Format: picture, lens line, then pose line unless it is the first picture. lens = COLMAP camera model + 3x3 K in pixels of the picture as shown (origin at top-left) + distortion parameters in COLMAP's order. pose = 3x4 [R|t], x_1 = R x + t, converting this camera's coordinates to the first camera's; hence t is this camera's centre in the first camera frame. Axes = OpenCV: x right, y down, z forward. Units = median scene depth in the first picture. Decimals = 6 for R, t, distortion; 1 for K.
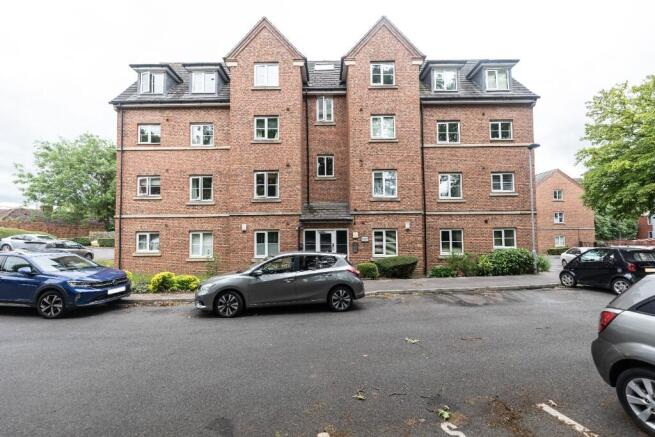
lens RADIAL K [[263.4, 0, 320.9], [0, 263.4, 223.2], [0, 0, 1]] dist [0.002977, -0.000346]
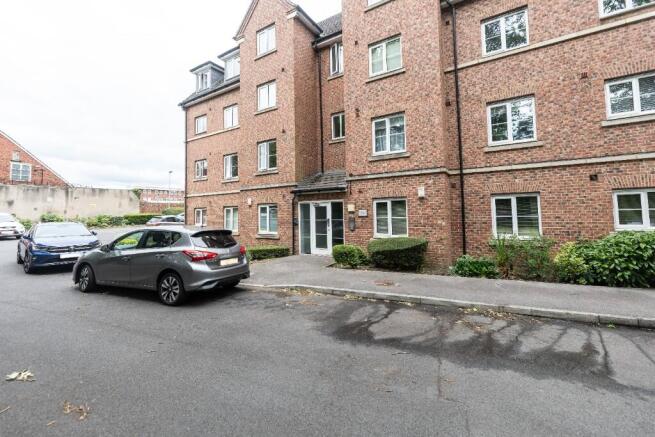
lens RADIAL K [[263.4, 0, 335.4], [0, 263.4, 198.1], [0, 0, 1]] dist [0.002977, -0.000346]
pose [[0.862728, -0.035642, -0.504410, 0.468063], [0.030519, 0.999365, -0.018417, 0.029206], [0.504746, 0.000495, 0.863268, 0.310191]]
